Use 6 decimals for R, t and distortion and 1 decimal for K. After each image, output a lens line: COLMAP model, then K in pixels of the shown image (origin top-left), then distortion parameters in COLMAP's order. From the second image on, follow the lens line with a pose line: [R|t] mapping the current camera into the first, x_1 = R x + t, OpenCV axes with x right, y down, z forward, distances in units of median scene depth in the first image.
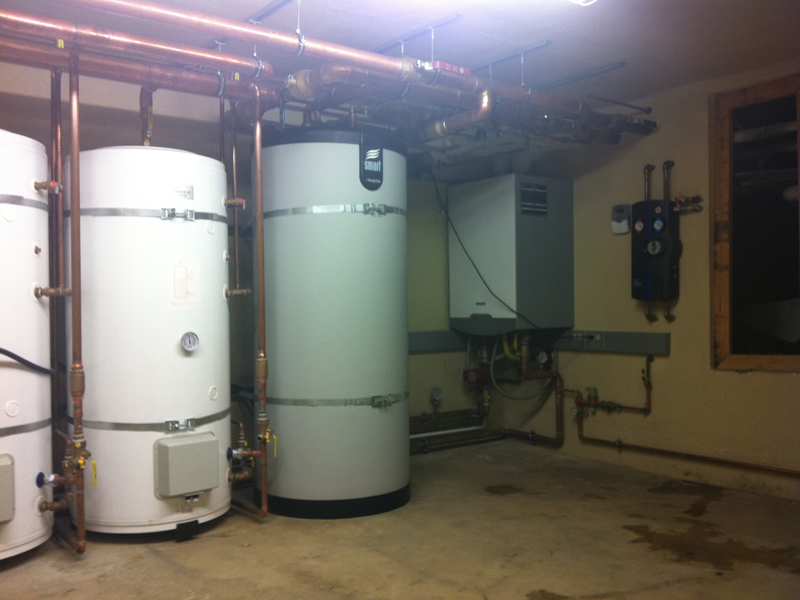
lens RADIAL K [[777.7, 0, 400.6], [0, 777.7, 316.4], [0, 0, 1]] dist [0.052525, 0.000000]
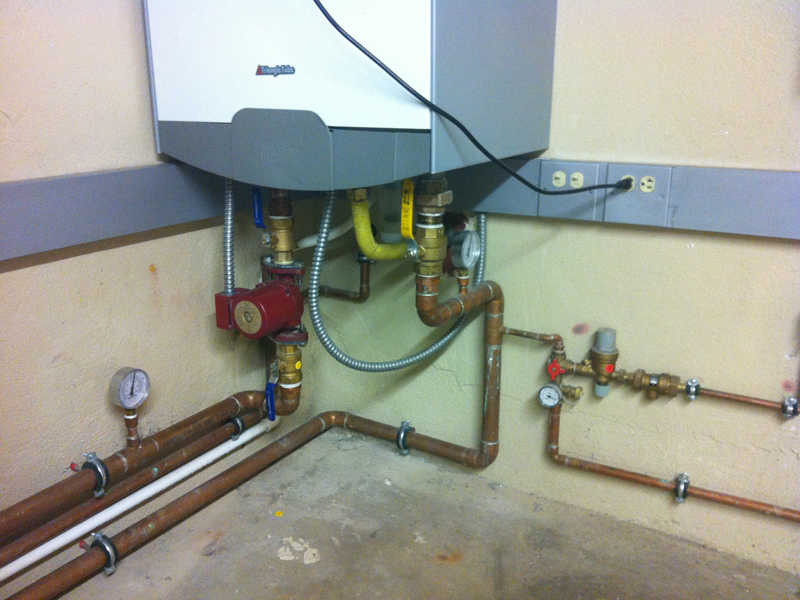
lens RADIAL K [[777.7, 0, 401.2], [0, 777.7, 299.9], [0, 0, 1]] dist [0.052525, 0.000000]
pose [[0.936755, -0.080368, 0.340634, 0.044486], [0.000176, 0.973385, 0.229174, -0.000853], [-0.349987, -0.214620, 0.911837, 0.706954]]
